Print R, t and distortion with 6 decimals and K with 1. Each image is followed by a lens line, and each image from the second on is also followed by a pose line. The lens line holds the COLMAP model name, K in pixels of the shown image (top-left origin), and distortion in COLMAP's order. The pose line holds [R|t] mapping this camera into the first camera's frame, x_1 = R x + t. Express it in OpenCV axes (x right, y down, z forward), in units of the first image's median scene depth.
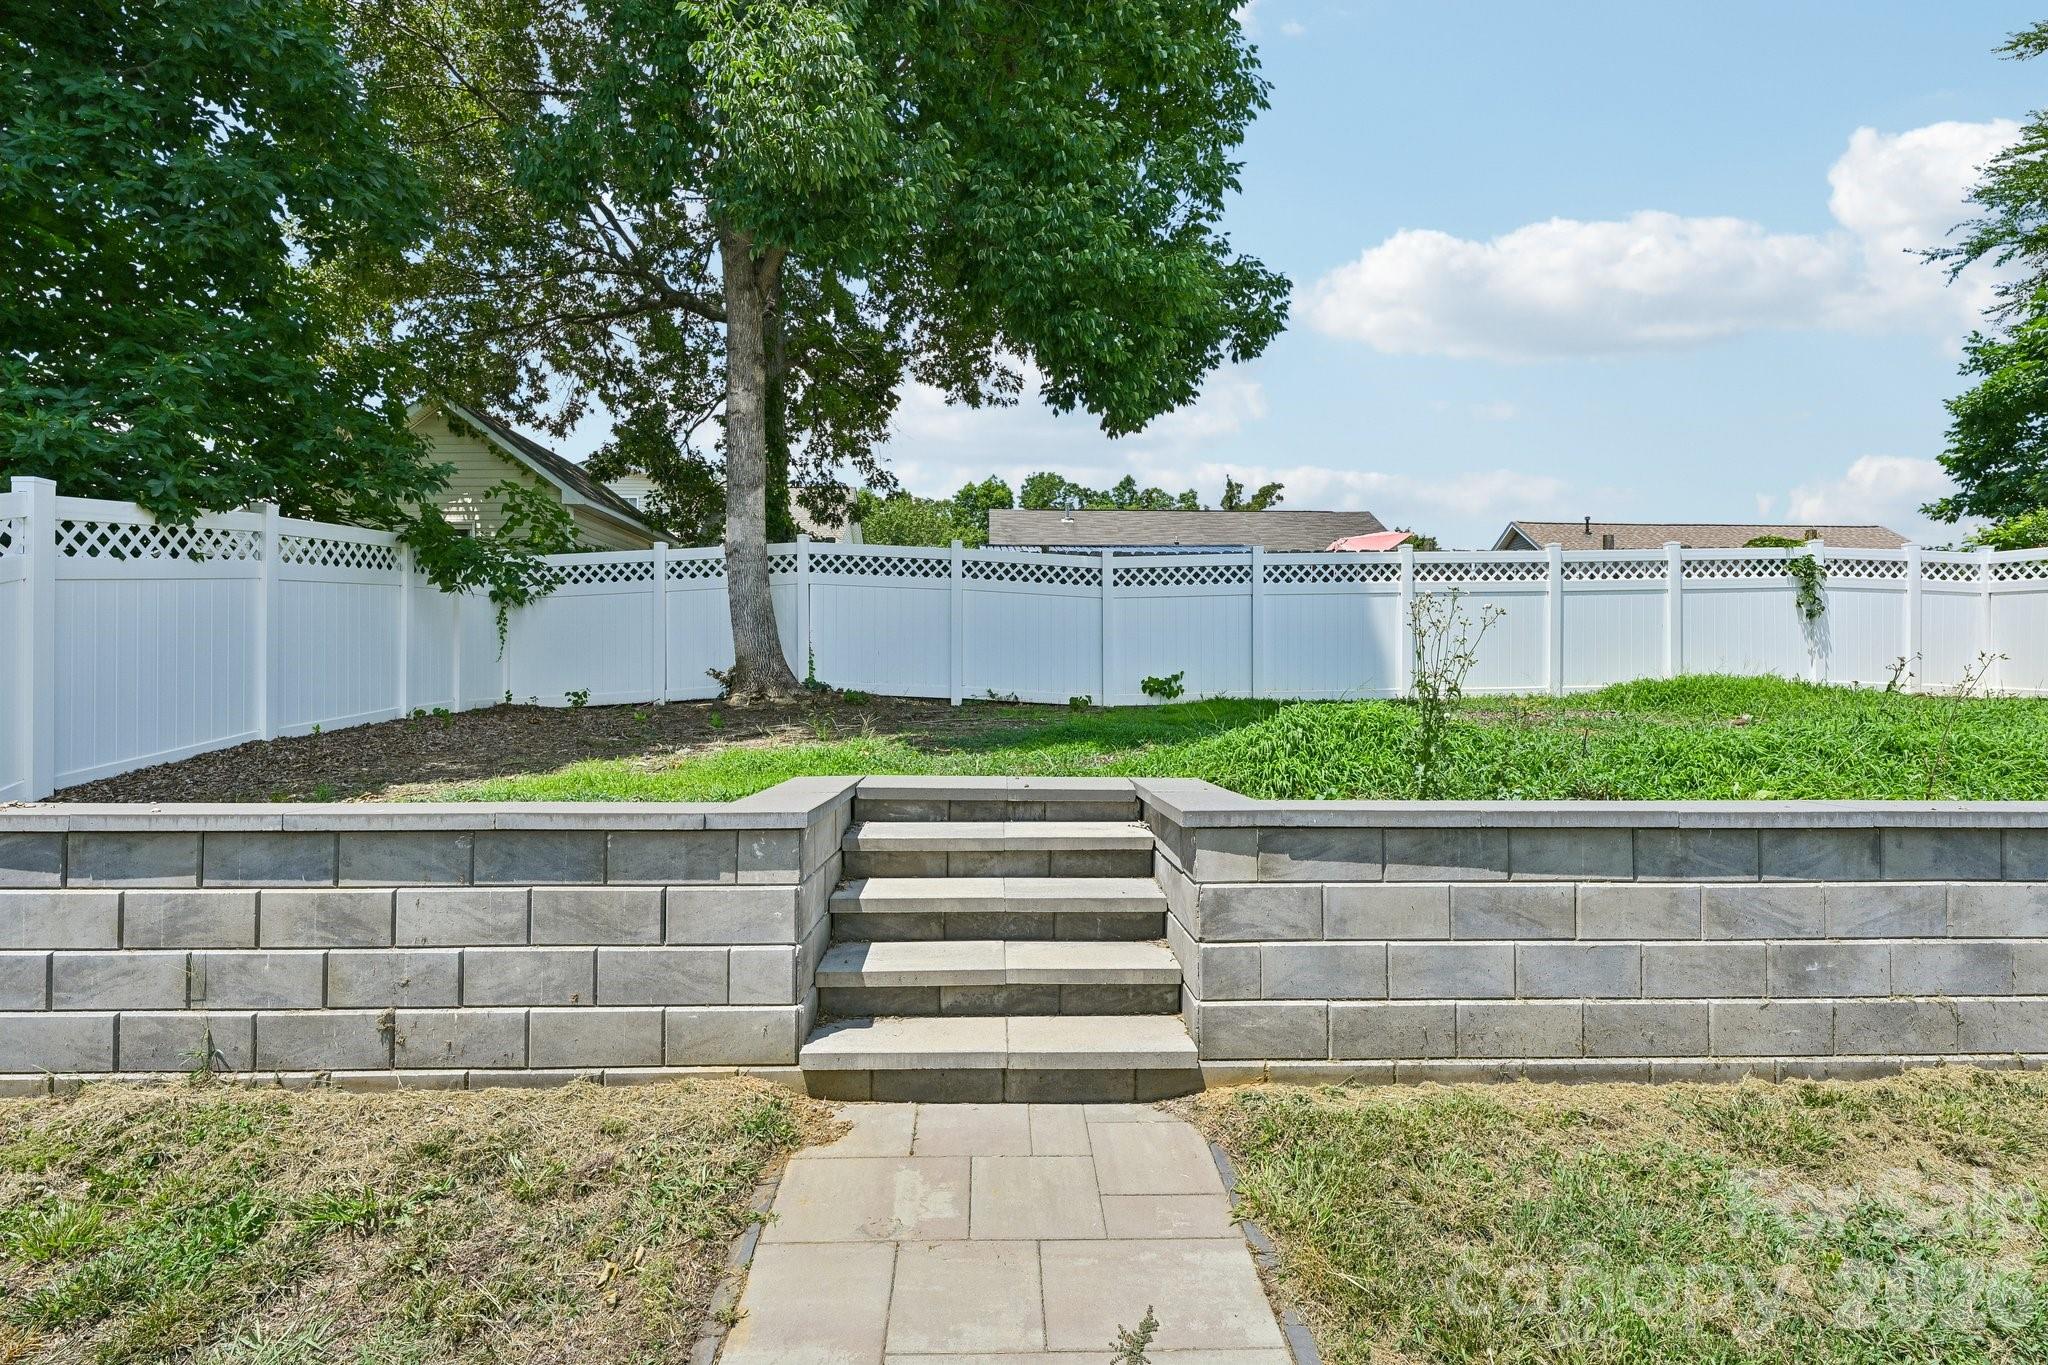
lens RADIAL K [[947.6, 0, 1024.0], [0, 947.6, 682.5], [0, 0, 1]] dist [-0.000537, 0.000495]
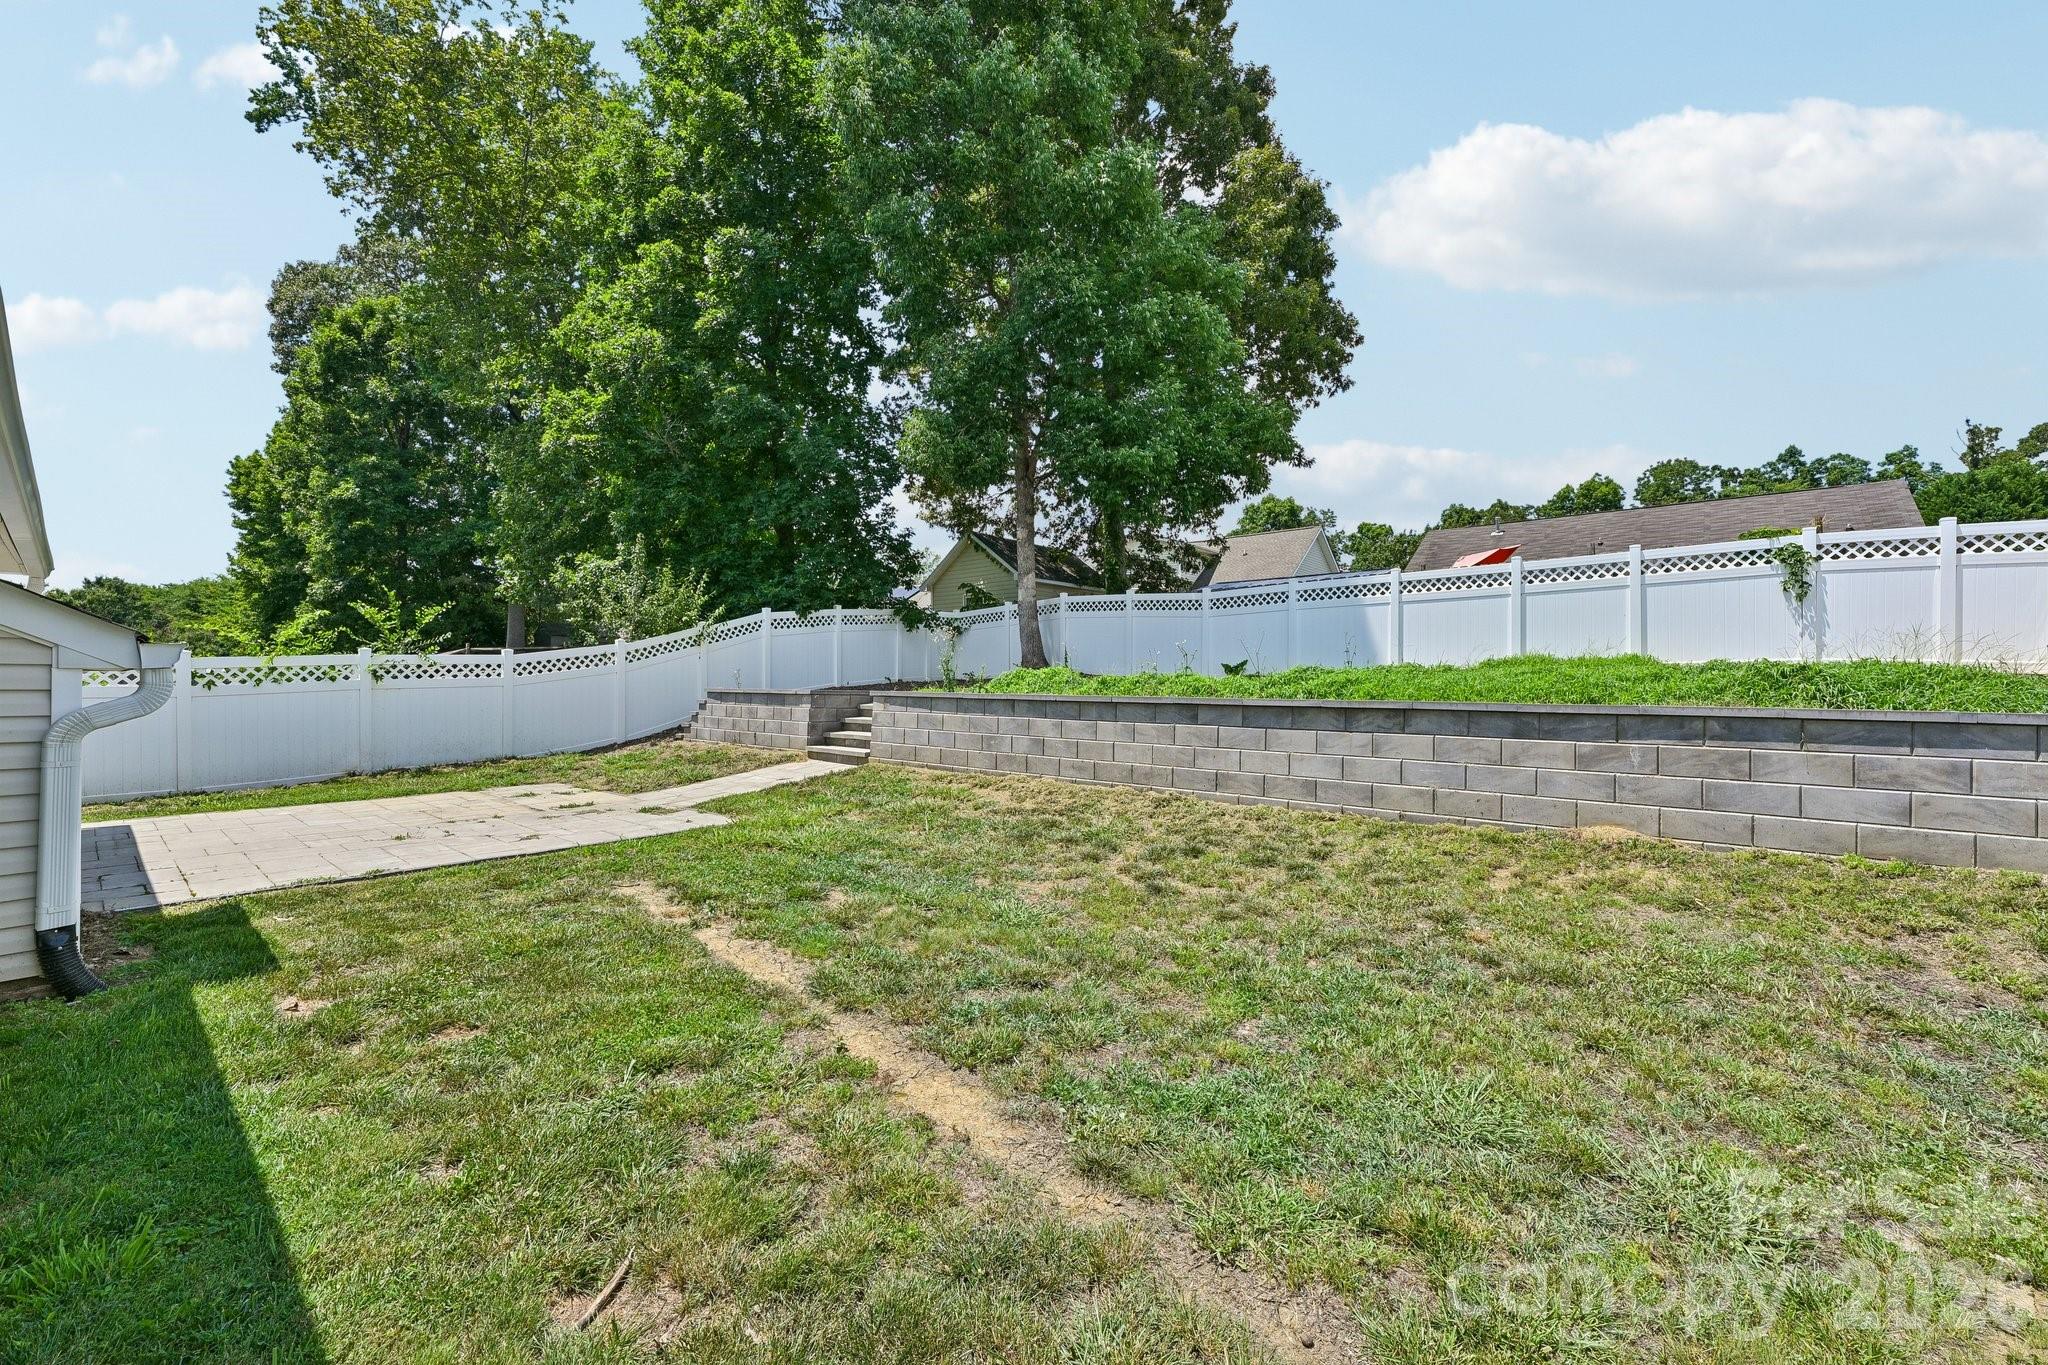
lens RADIAL K [[803.4, 0, 1015.2], [0, 803.4, 675.7], [0, 0, 1]] dist [-0.000337, -0.000104]
pose [[0.736591, -0.002718, -0.676333, 0.822072], [-0.004108, 0.999955, -0.008493, 0.029692], [0.676326, 0.009034, 0.736547, -0.288052]]
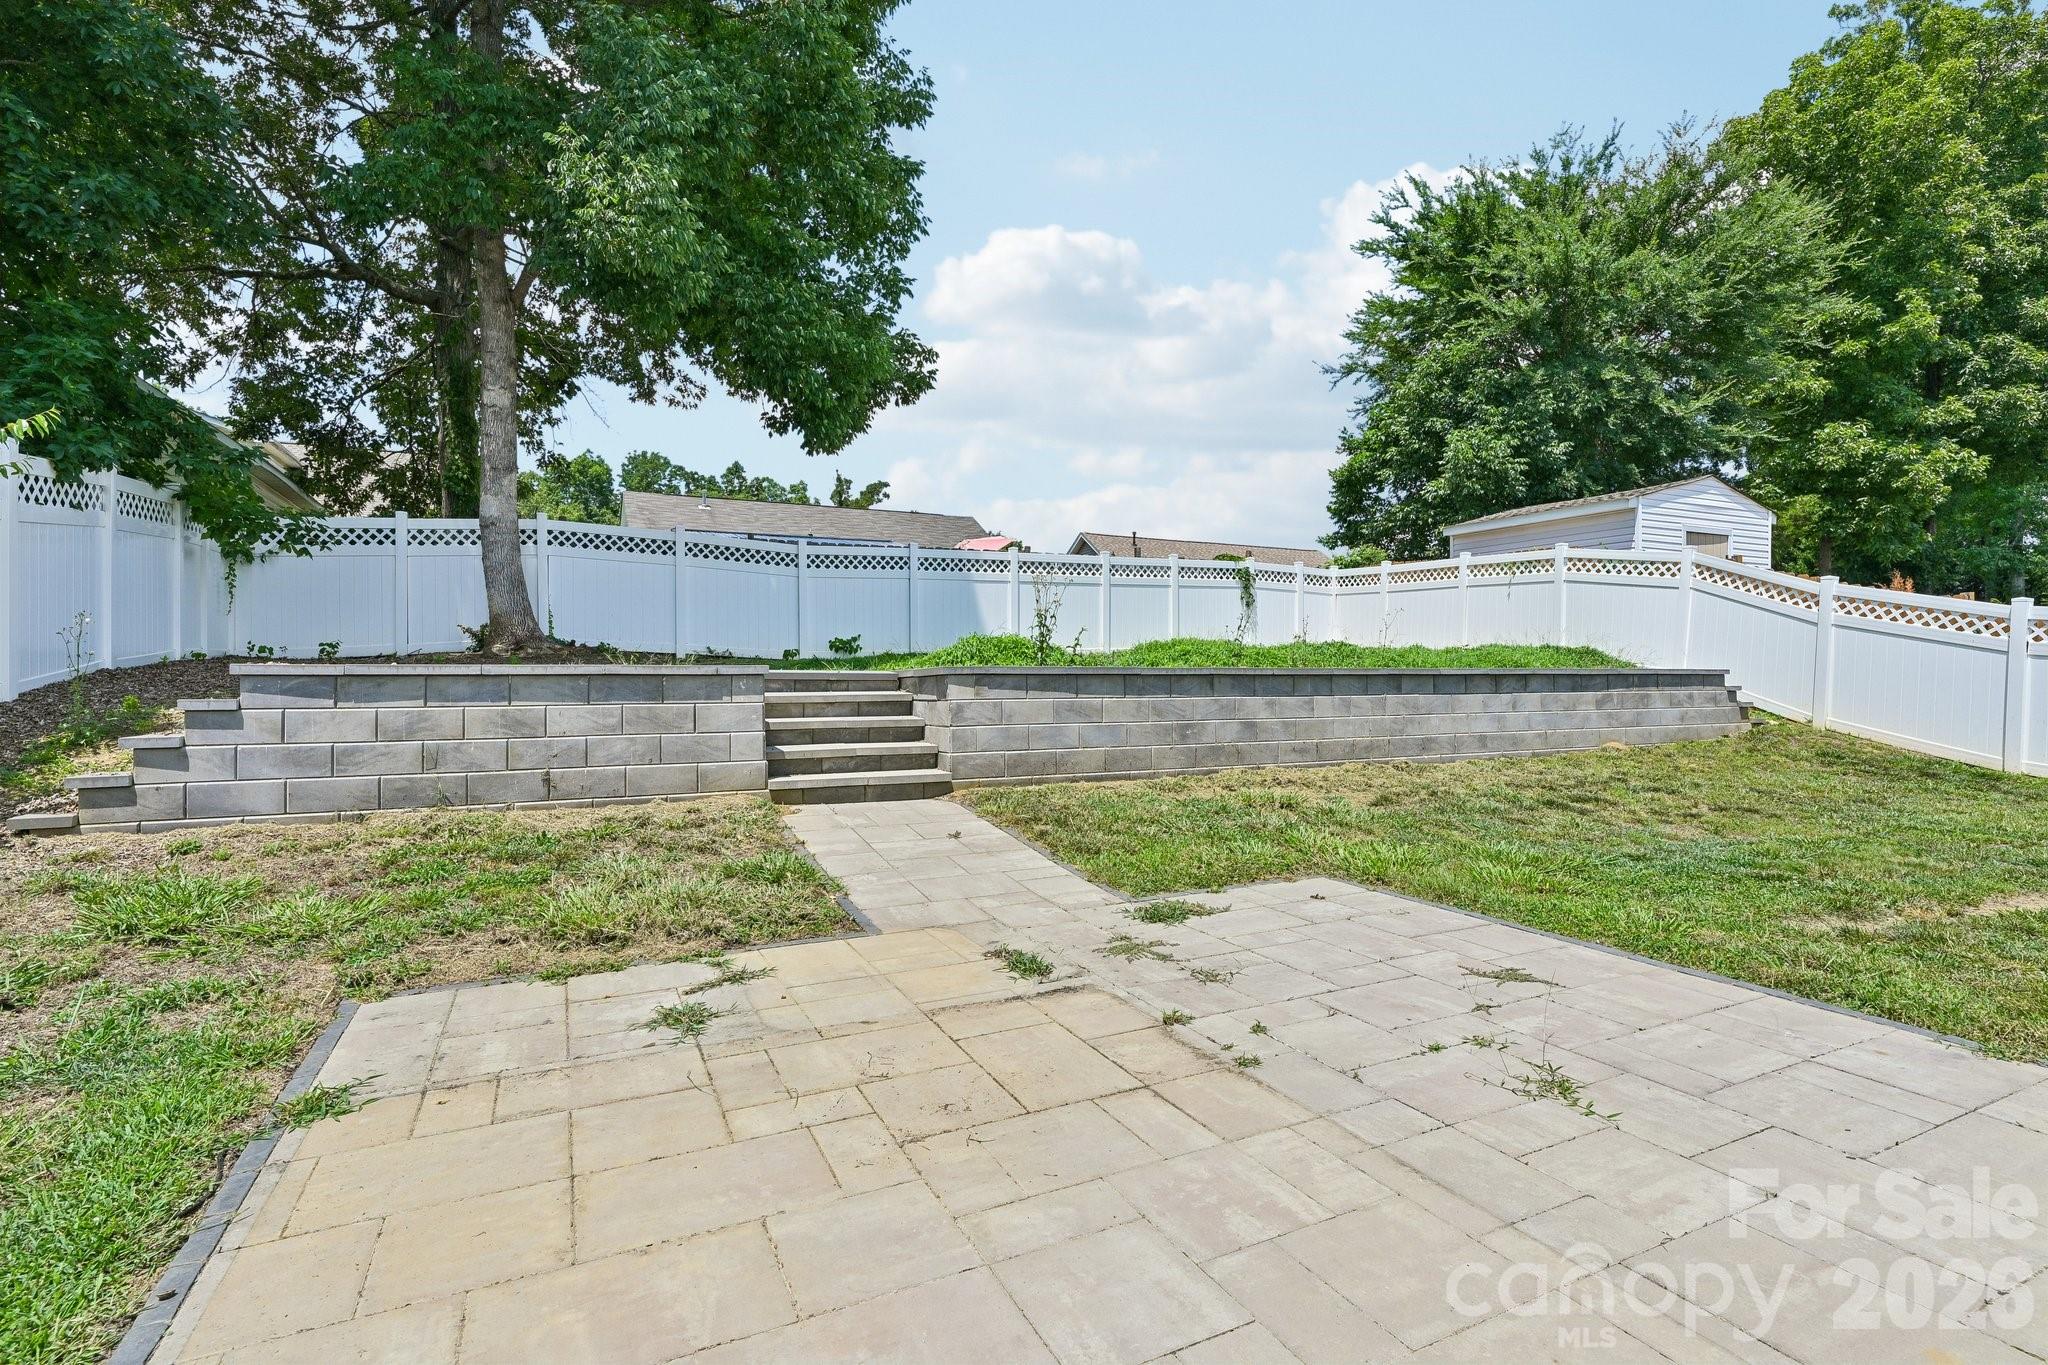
lens RADIAL K [[943.3, 0, 1015.5], [0, 943.3, 695.4], [0, 0, 1]] dist [0.000906, -0.000212]
pose [[0.918943, -0.011567, 0.394220, -0.158638], [0.002803, 0.999736, 0.022798, 0.045609], [-0.394379, -0.019845, 0.918733, -0.314150]]
